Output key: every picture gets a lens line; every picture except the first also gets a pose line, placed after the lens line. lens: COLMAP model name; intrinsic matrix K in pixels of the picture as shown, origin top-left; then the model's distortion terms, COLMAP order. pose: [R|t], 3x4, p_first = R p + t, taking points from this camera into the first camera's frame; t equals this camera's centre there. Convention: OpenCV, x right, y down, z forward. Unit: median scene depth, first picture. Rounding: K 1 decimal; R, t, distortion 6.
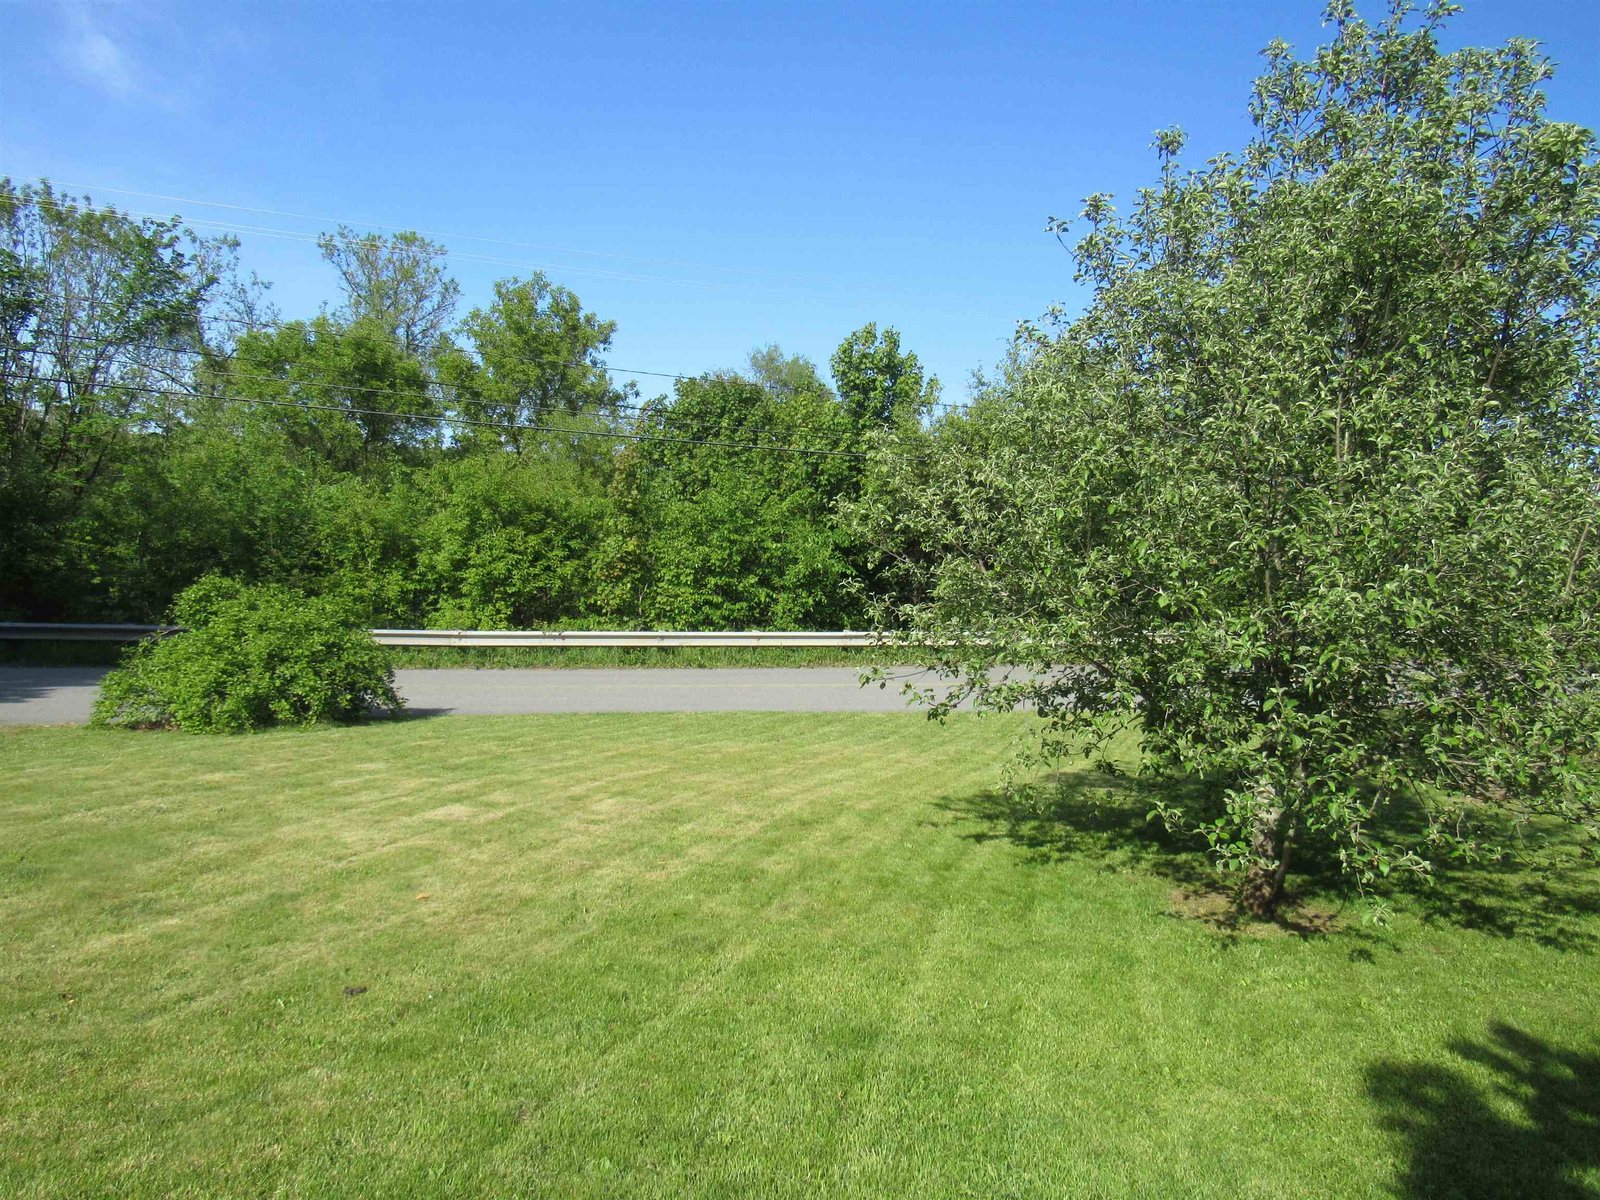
lens RADIAL K [[1140.5, 0, 800.0], [0, 1140.5, 600.0], [0, 0, 1]] dist [-0.030723, 0.007713]
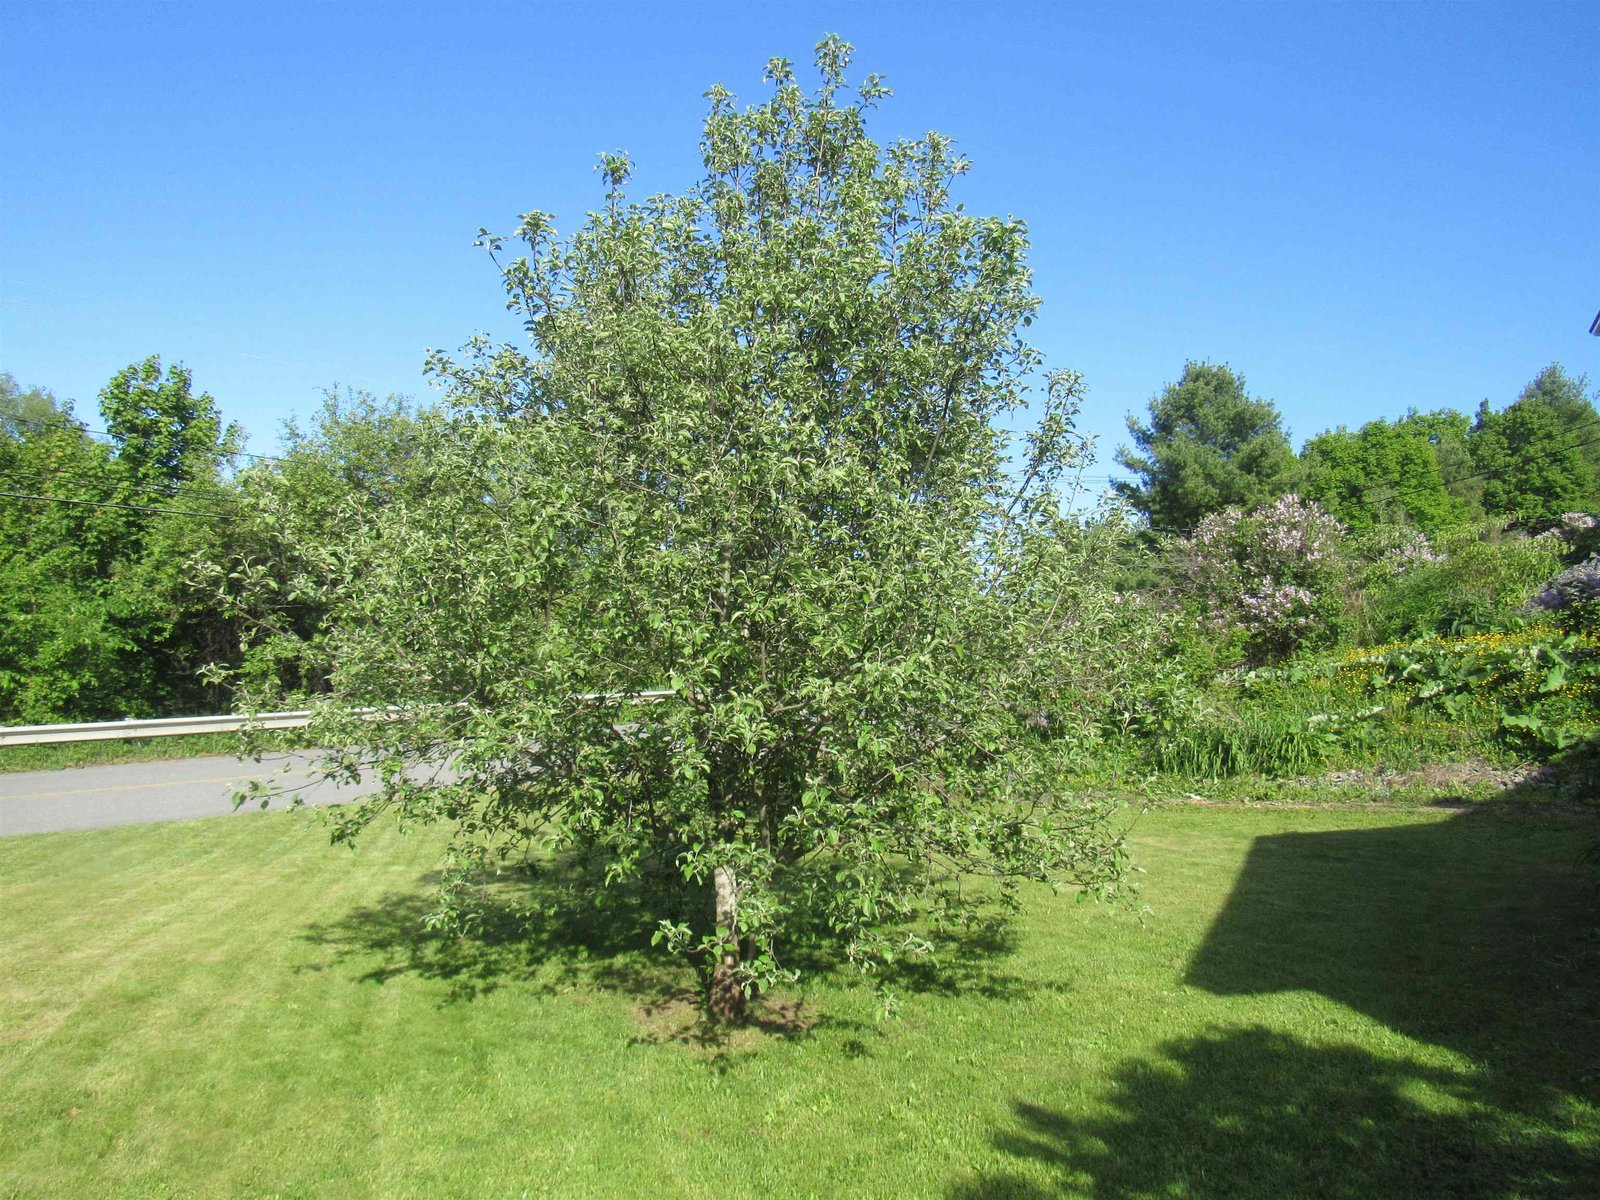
lens RADIAL K [[1140.5, 0, 800.0], [0, 1140.5, 600.0], [0, 0, 1]] dist [-0.030723, 0.007713]
pose [[0.828210, -0.003542, 0.560407, -0.045503], [0.036019, 0.998249, -0.046922, -0.010623], [-0.559259, 0.059047, 0.826887, 0.146178]]
